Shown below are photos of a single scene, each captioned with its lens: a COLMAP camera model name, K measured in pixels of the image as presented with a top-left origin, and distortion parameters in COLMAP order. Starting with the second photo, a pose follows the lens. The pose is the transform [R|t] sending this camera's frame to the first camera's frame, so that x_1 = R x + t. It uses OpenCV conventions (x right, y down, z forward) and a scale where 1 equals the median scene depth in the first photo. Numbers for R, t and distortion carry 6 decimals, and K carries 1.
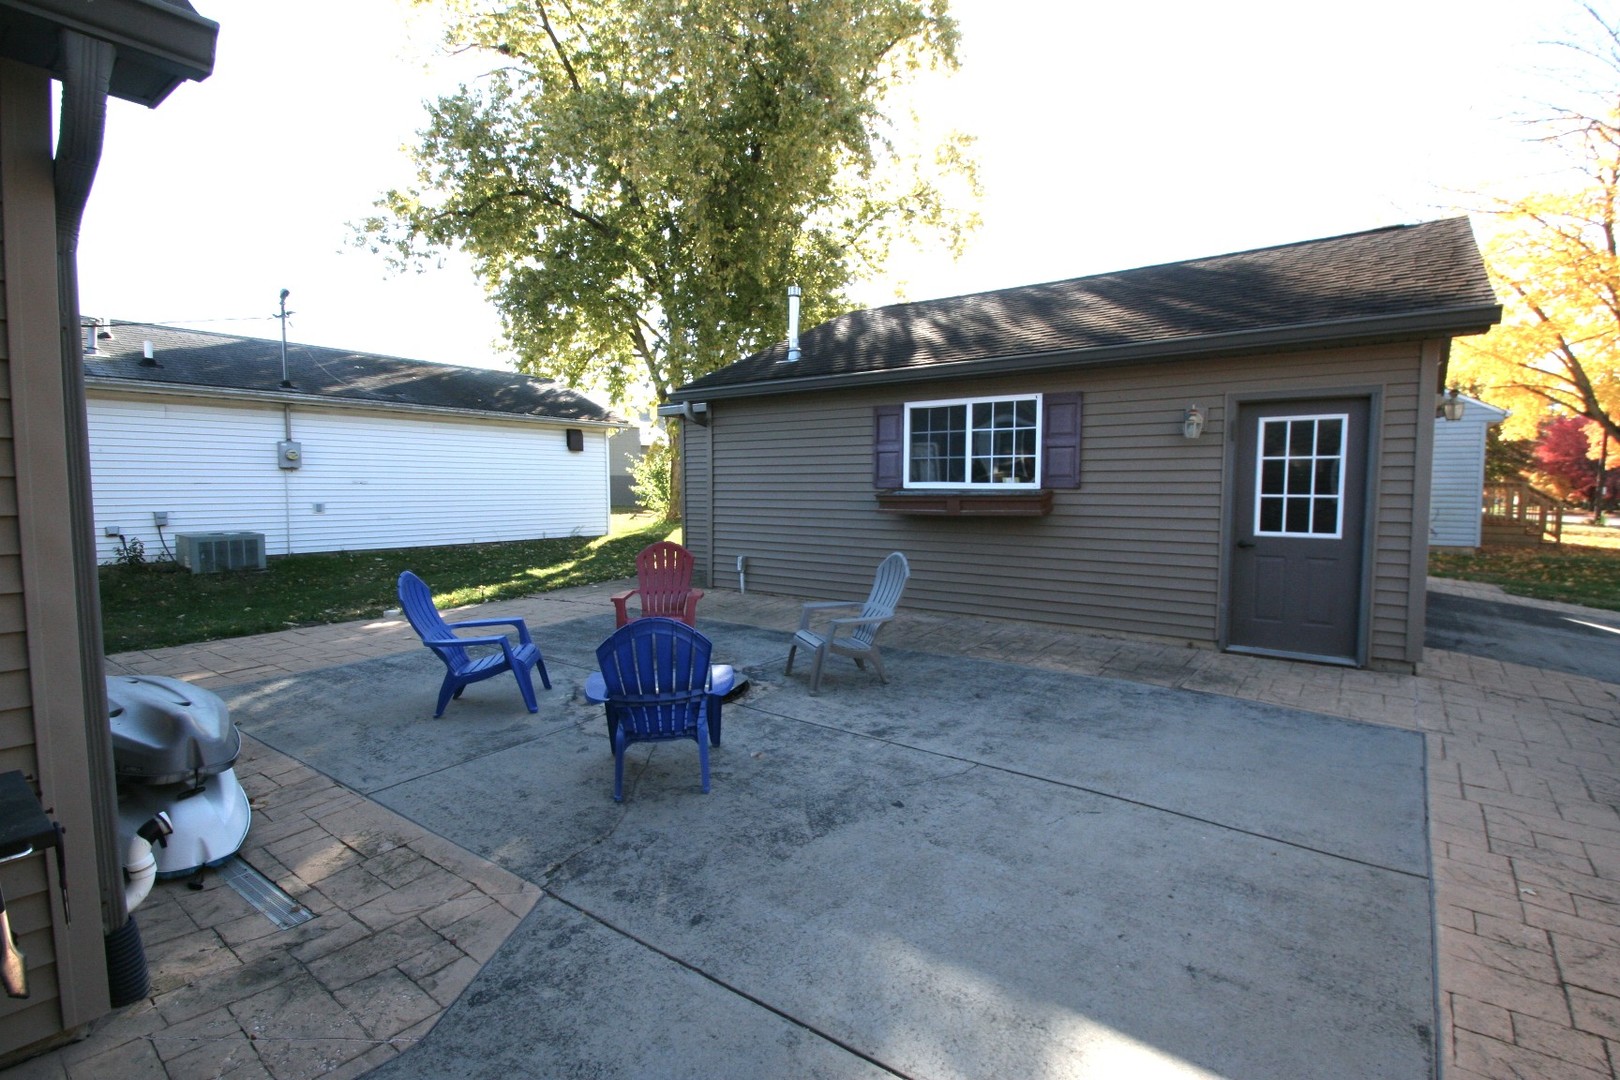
lens RADIAL K [[781.8, 0, 823.2], [0, 781.8, 544.1], [0, 0, 1]] dist [-0.015559, -0.004599]
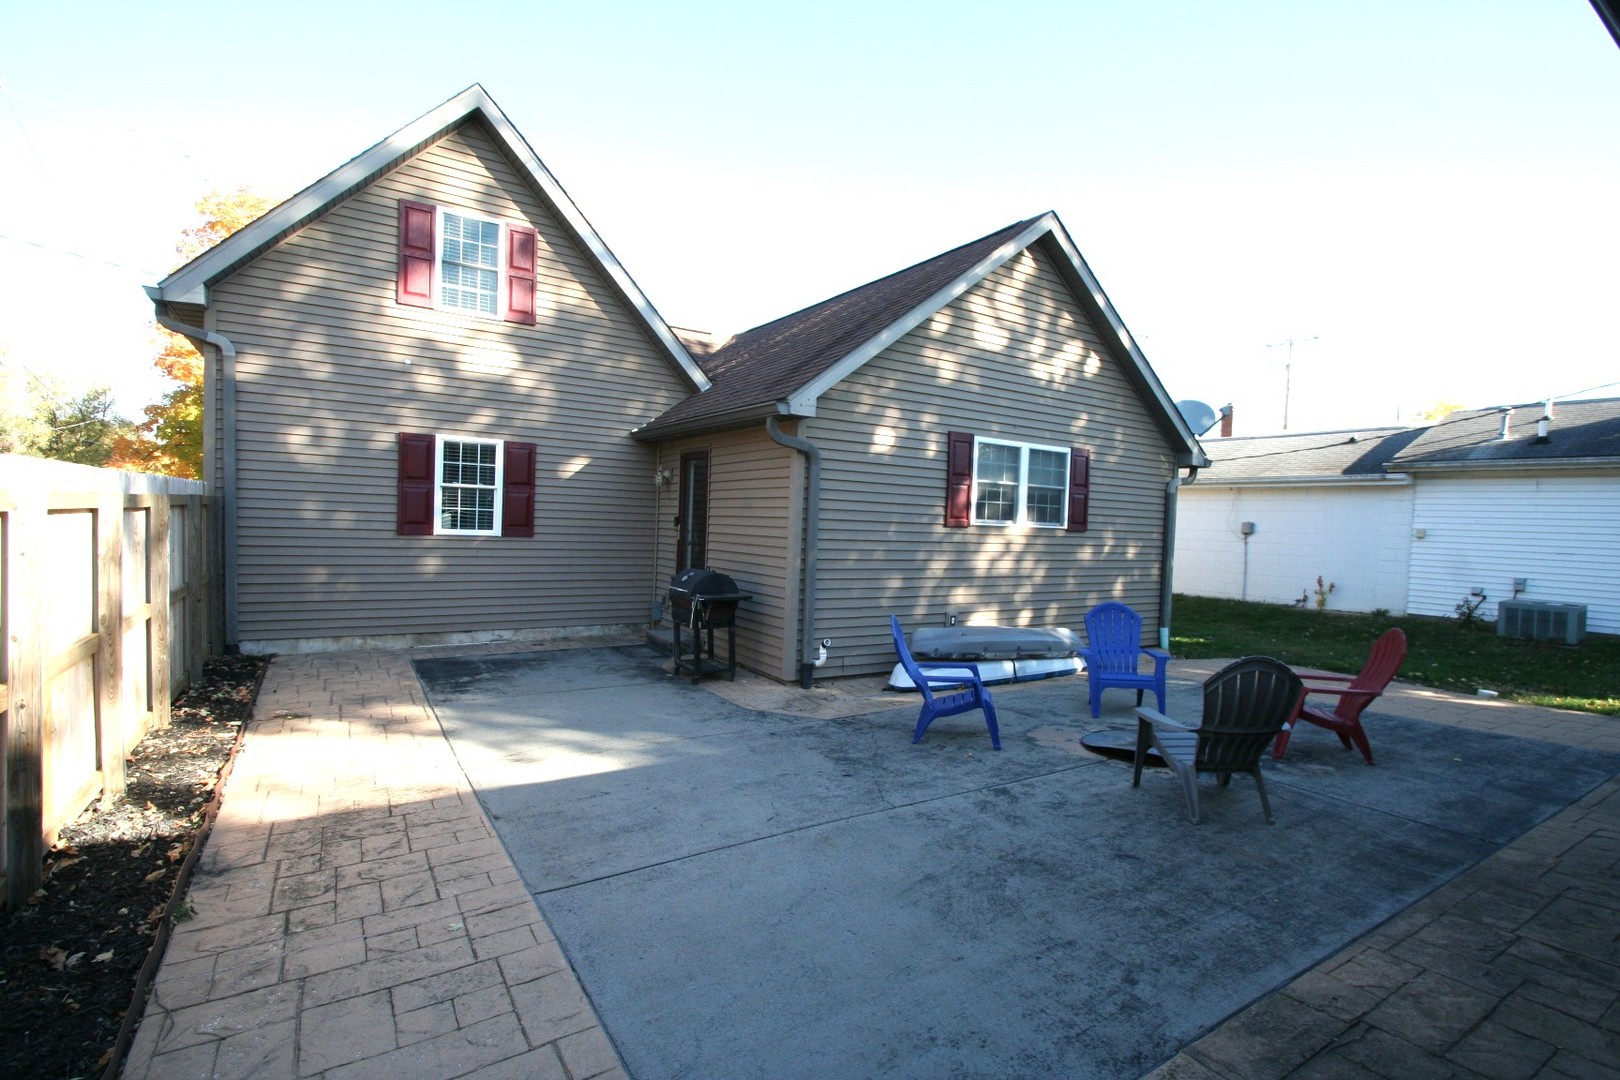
lens RADIAL K [[781.8, 0, 861.7], [0, 781.8, 554.1], [0, 0, 1]] dist [-0.015559, -0.004599]
pose [[-0.320692, 0.030766, -0.946684, 1.206594], [-0.112251, 0.991194, 0.070238, -0.126345], [0.940509, 0.128791, -0.314415, 1.246570]]
